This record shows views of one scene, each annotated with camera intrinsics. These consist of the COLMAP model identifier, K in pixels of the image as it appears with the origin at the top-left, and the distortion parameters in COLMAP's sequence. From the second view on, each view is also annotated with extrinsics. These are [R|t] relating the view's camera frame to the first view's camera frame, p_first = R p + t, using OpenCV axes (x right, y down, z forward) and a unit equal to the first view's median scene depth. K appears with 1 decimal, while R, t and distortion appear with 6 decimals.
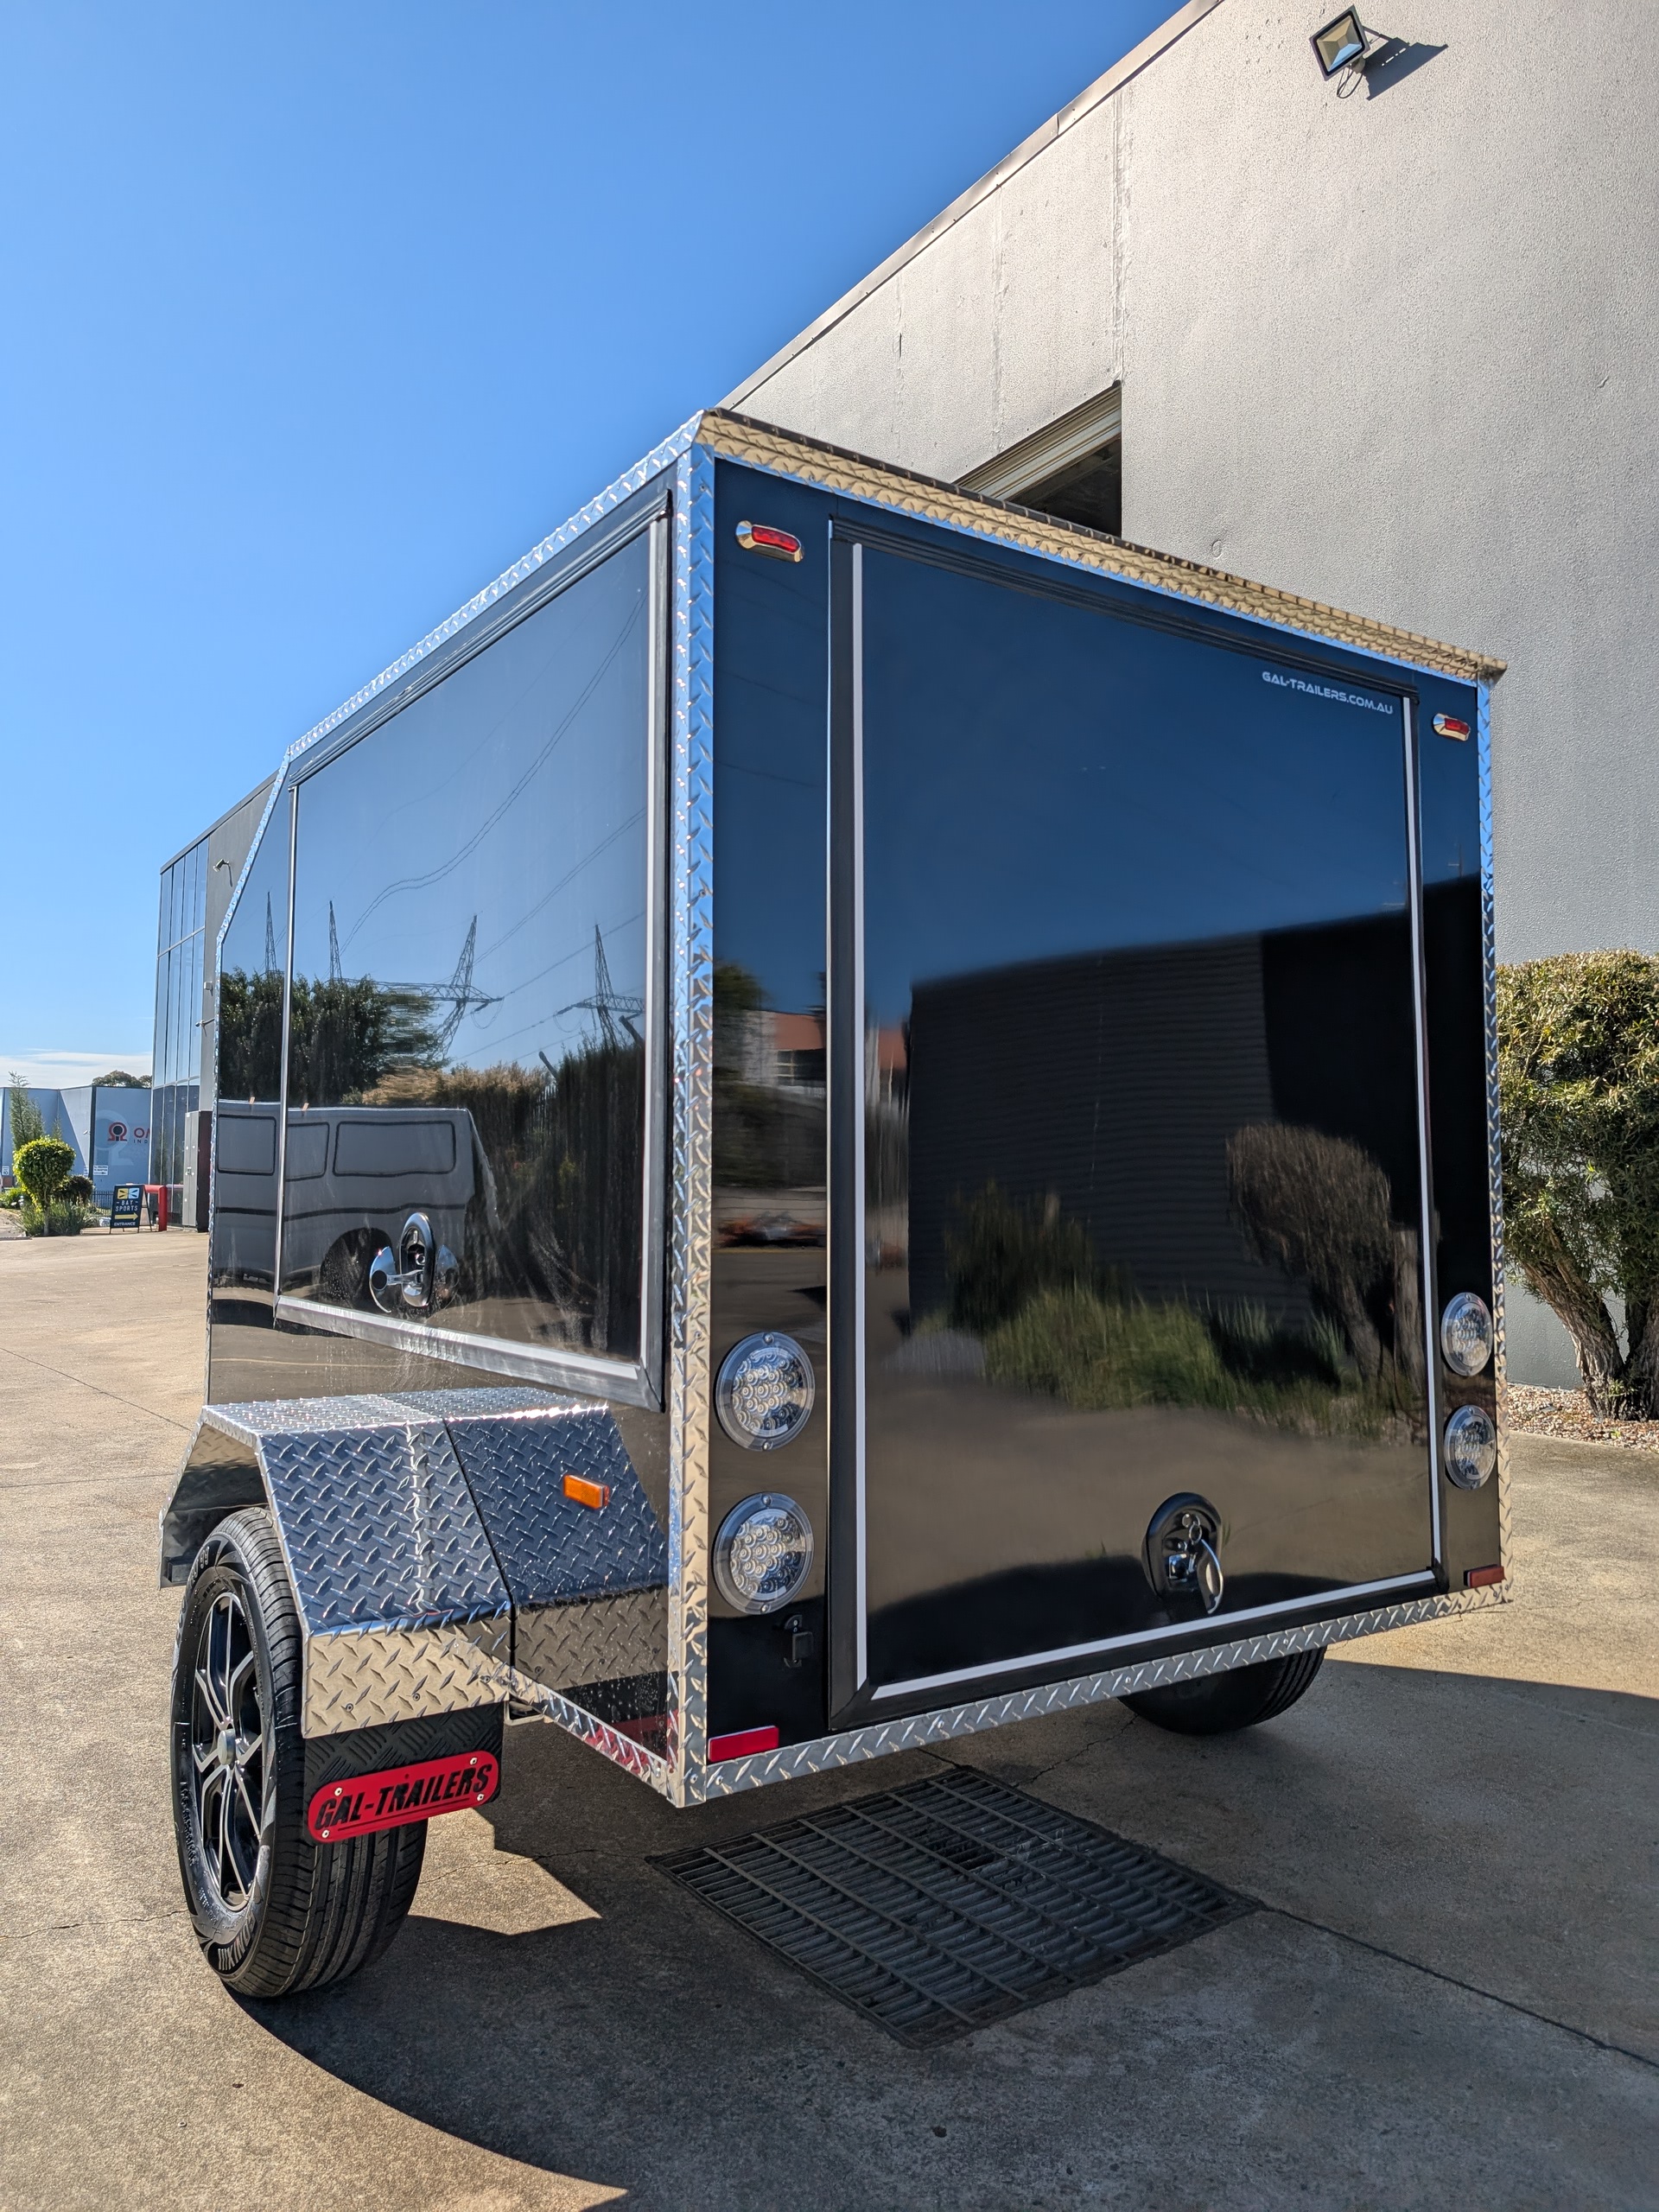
lens RADIAL K [[1572.4, 0, 810.6], [0, 1572.4, 1084.6], [0, 0, 1]] dist [0.003227, -0.000946]
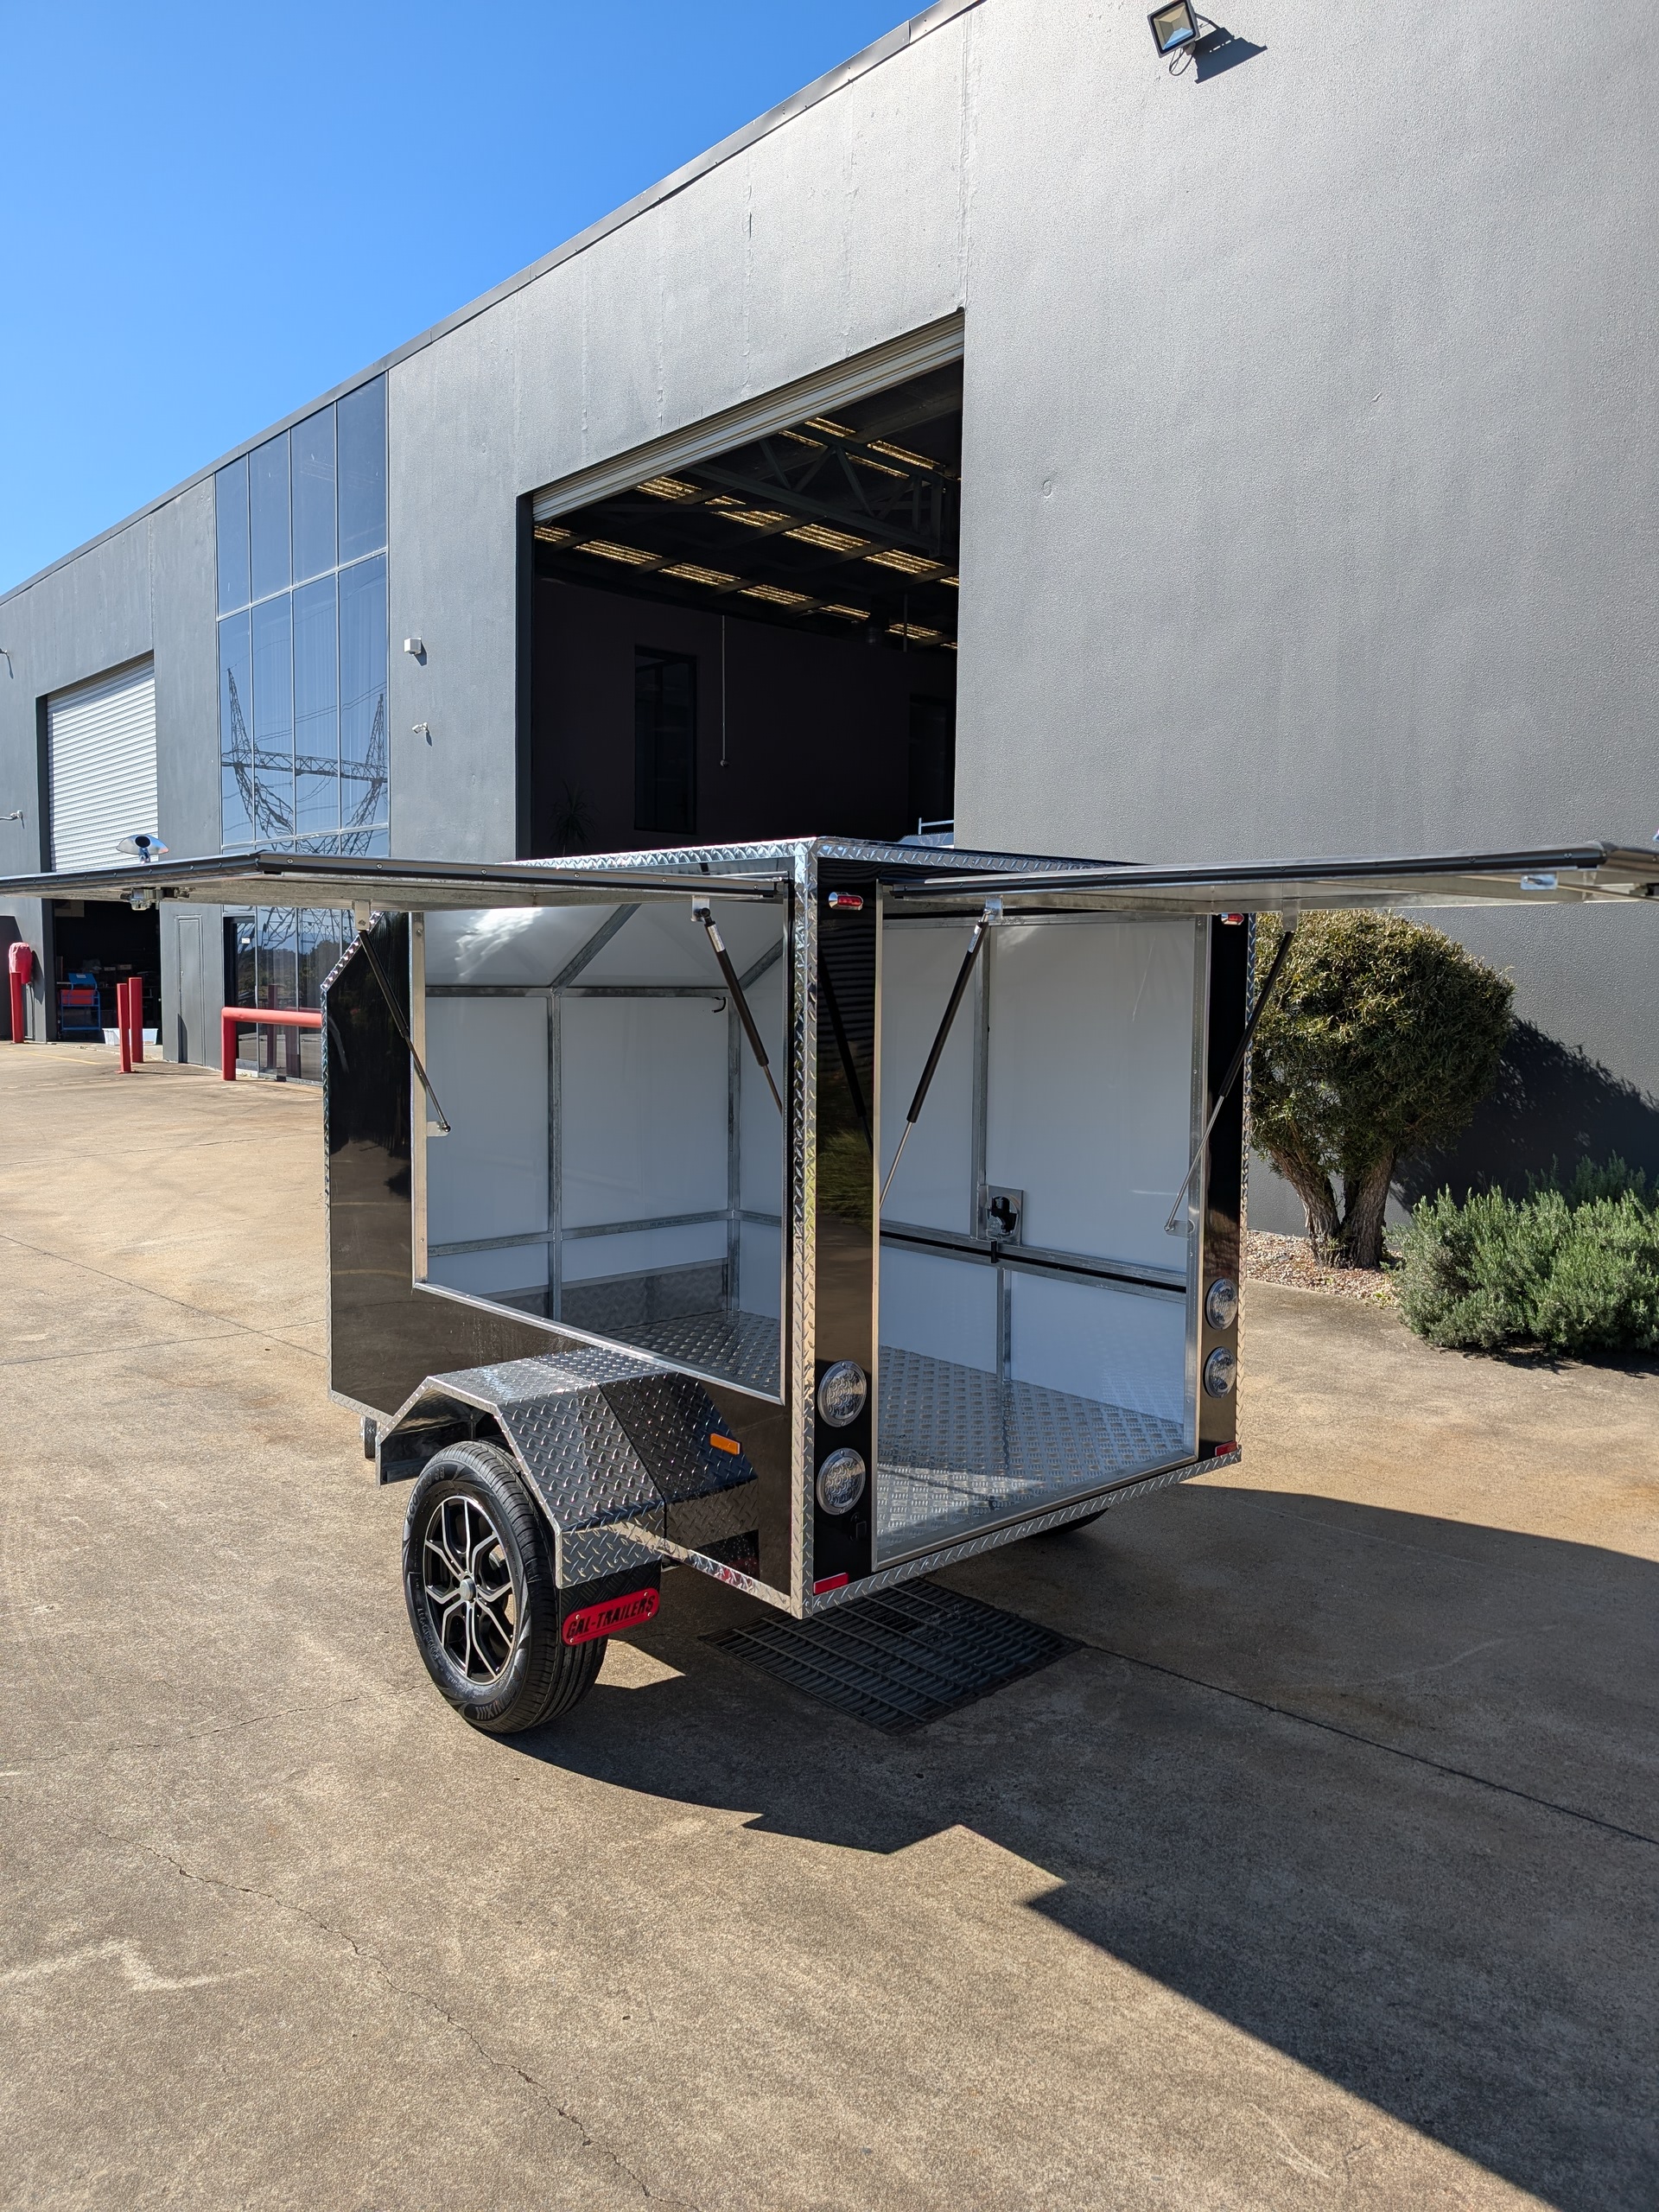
lens RADIAL K [[1554.3, 0, 829.5], [0, 1554.3, 1106.0], [0, 0, 1]] dist [-0.002141, -0.003188]
pose [[0.990232, -0.007150, 0.139244, -0.199663], [-0.013564, 0.989006, 0.147250, -0.270762], [-0.138766, -0.147700, 0.979249, -0.469356]]
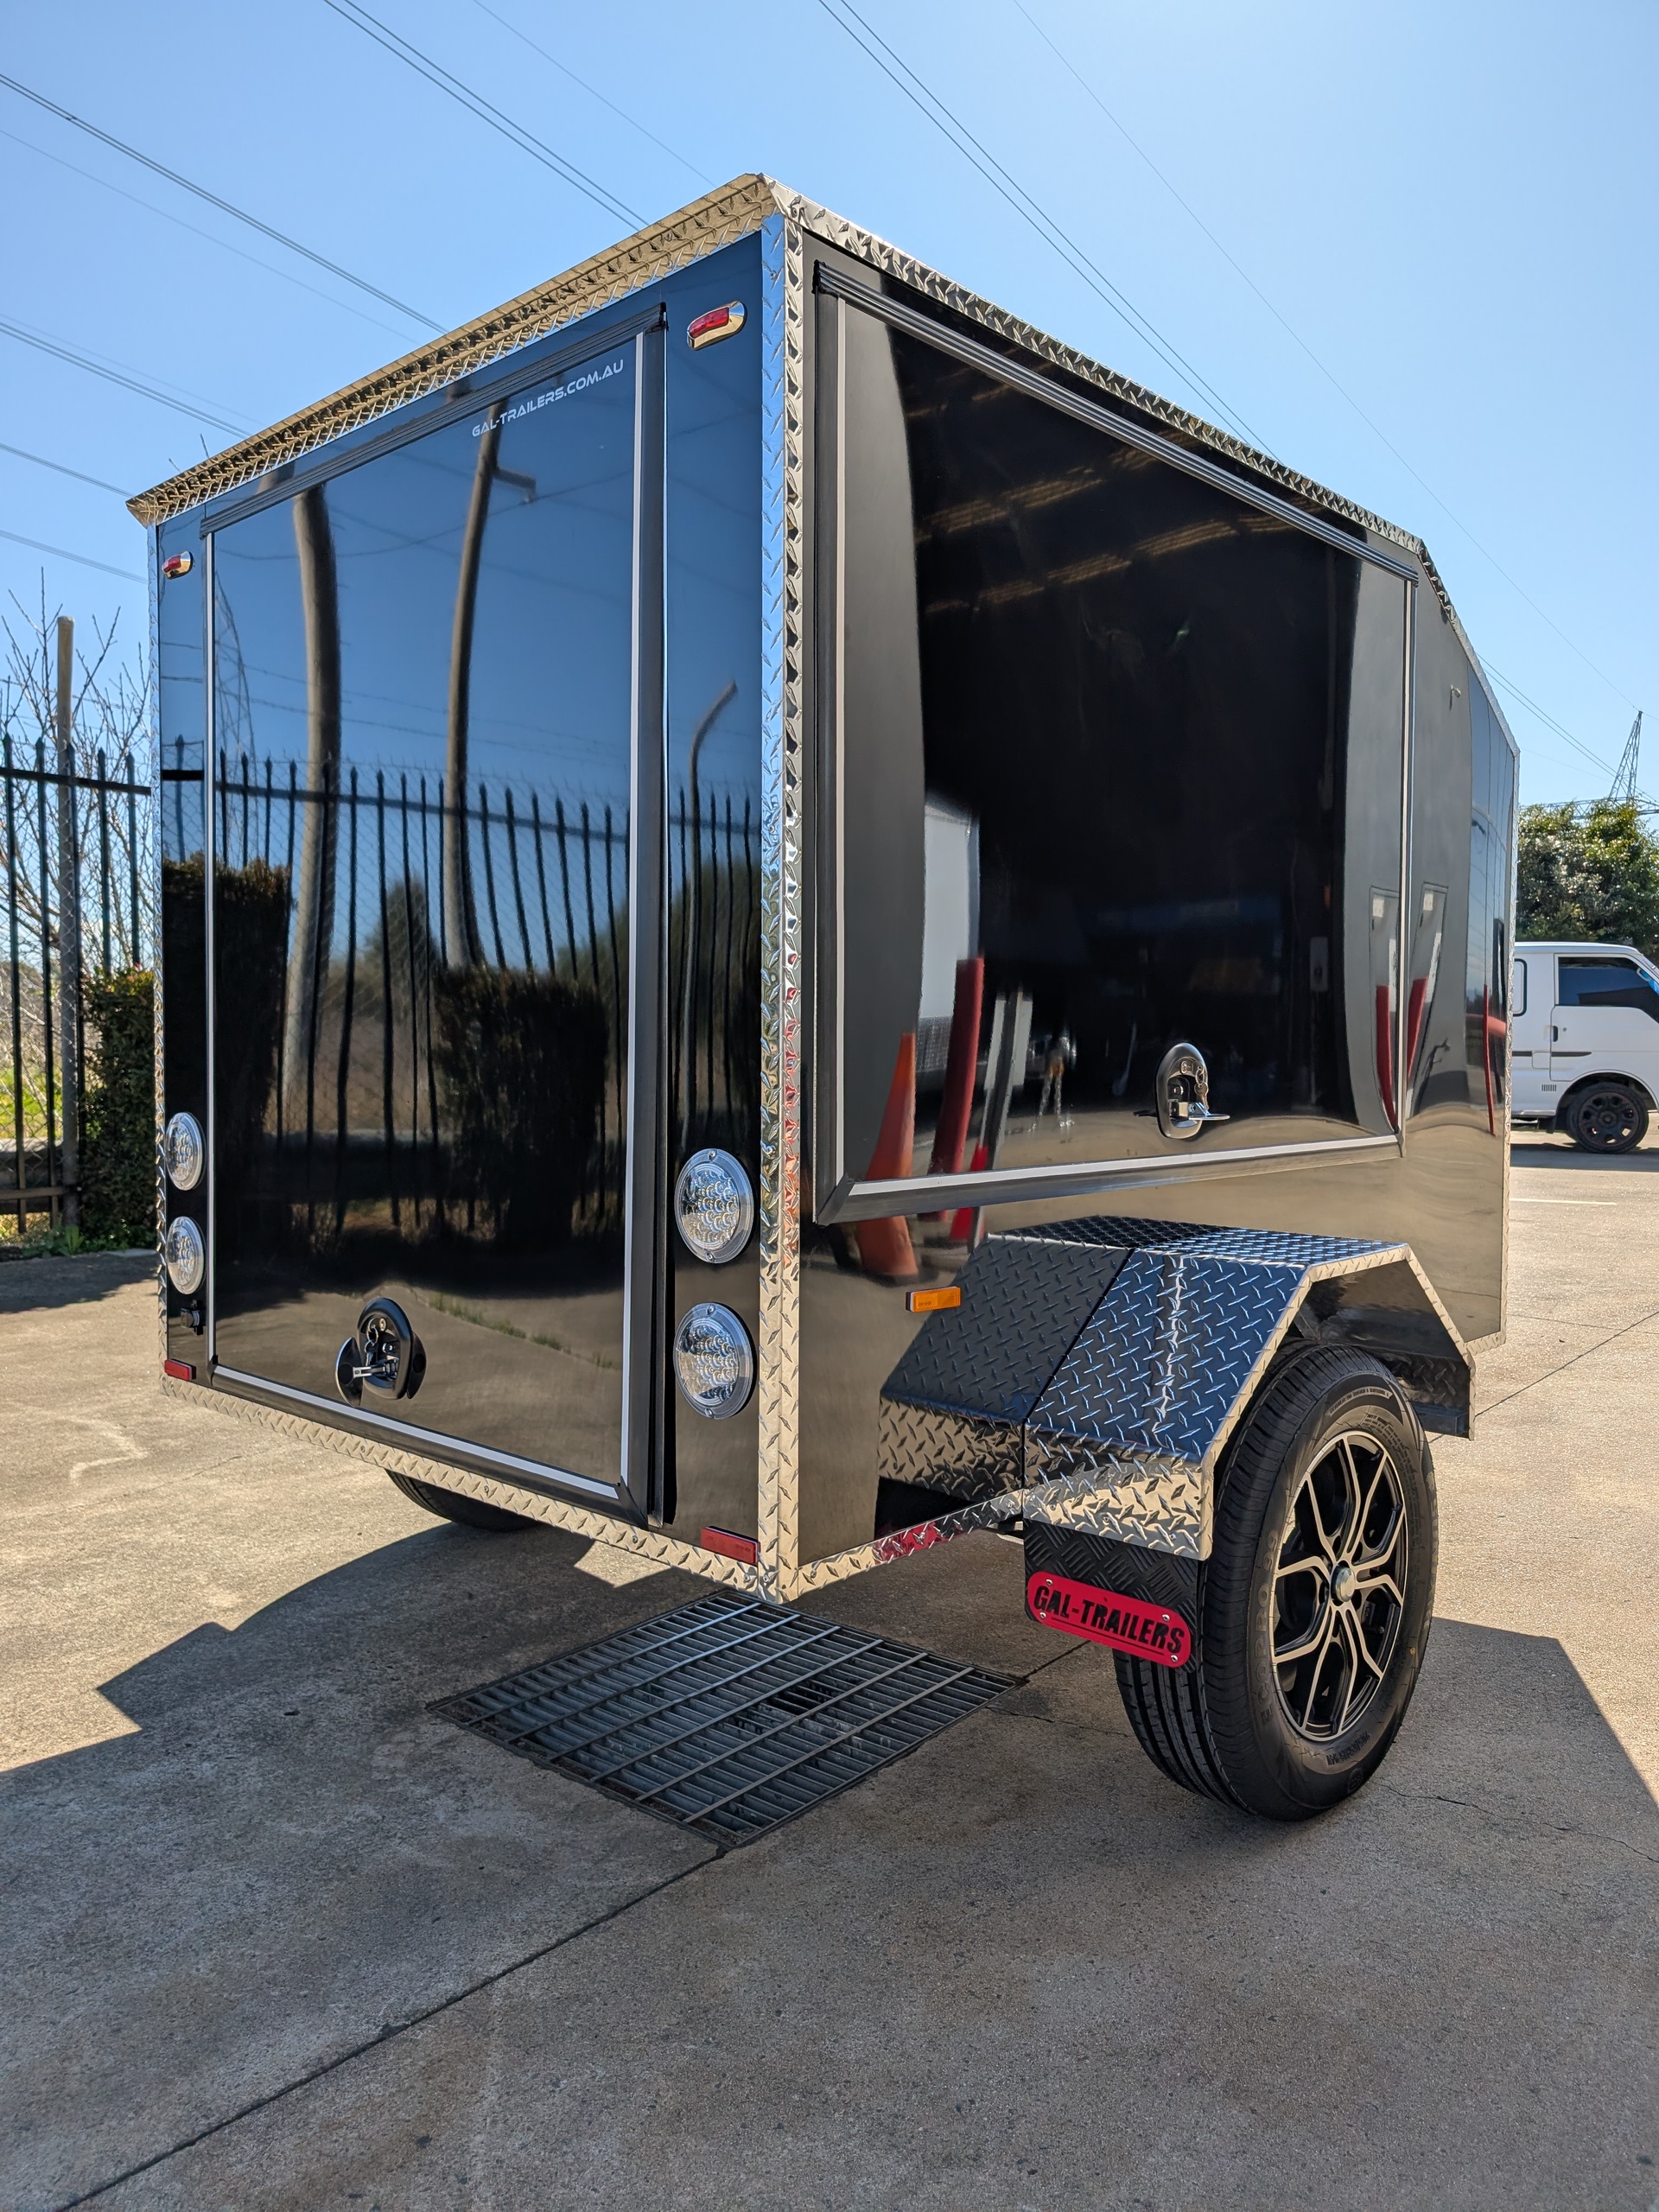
lens RADIAL K [[1506.2, 0, 829.5], [0, 1506.2, 1106.0], [0, 0, 1]] dist [-0.000032, 0.002775]
pose [[0.253077, 0.041998, -0.966534, 1.105128], [0.064093, 0.996135, 0.060066, 0.063003], [0.965321, -0.077149, 0.249407, 0.882937]]
